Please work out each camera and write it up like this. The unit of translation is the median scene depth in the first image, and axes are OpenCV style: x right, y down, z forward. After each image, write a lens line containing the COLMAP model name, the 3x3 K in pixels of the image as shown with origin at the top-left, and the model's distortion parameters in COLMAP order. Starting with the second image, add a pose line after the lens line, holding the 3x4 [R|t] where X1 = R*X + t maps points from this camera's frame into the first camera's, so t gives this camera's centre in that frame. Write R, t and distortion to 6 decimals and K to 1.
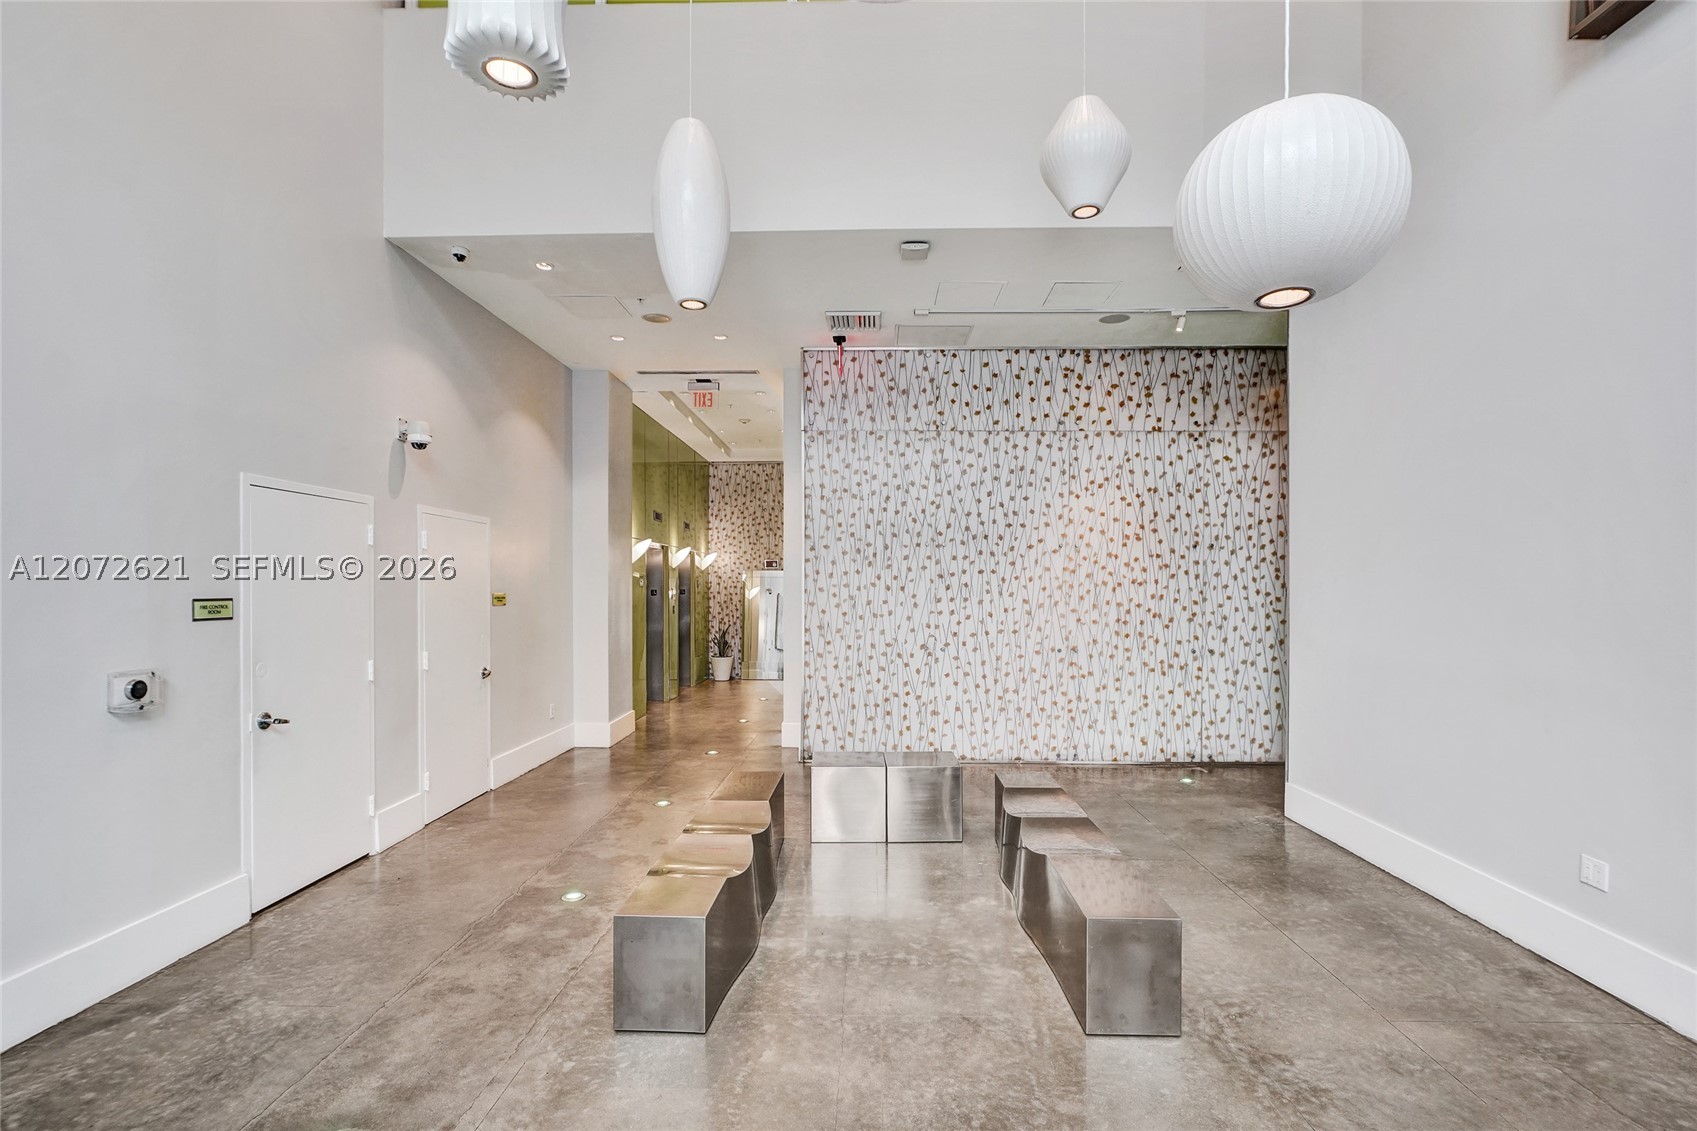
lens RADIAL K [[803.3, 0, 849.3], [0, 803.3, 590.3], [0, 0, 1]] dist [-0.017999, 0.009966]
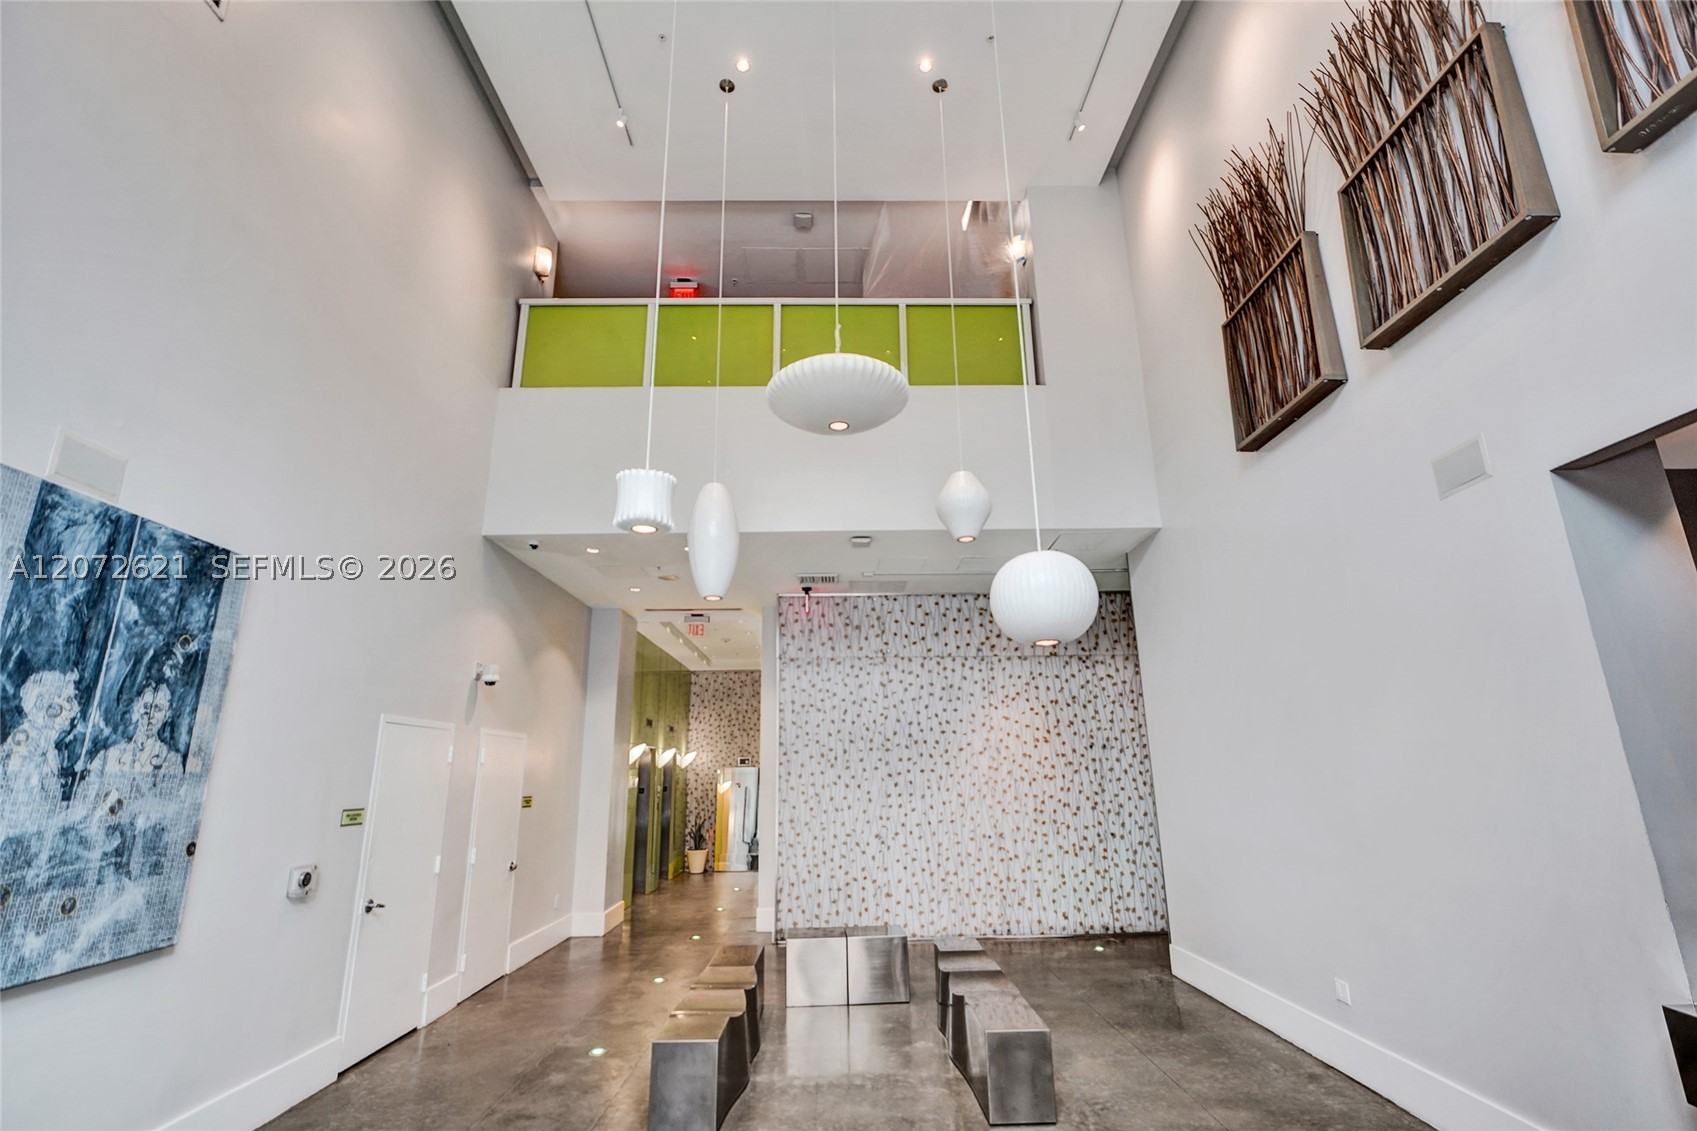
lens RADIAL K [[767.1, 0, 851.2], [0, 767.1, 567.4], [0, 0, 1]] dist [-0.017020, 0.008260]
pose [[0.998645, -0.003909, 0.051892, -0.004626], [0.017586, 0.963863, -0.265818, -0.013518], [-0.048978, 0.266371, 0.962625, -0.208517]]
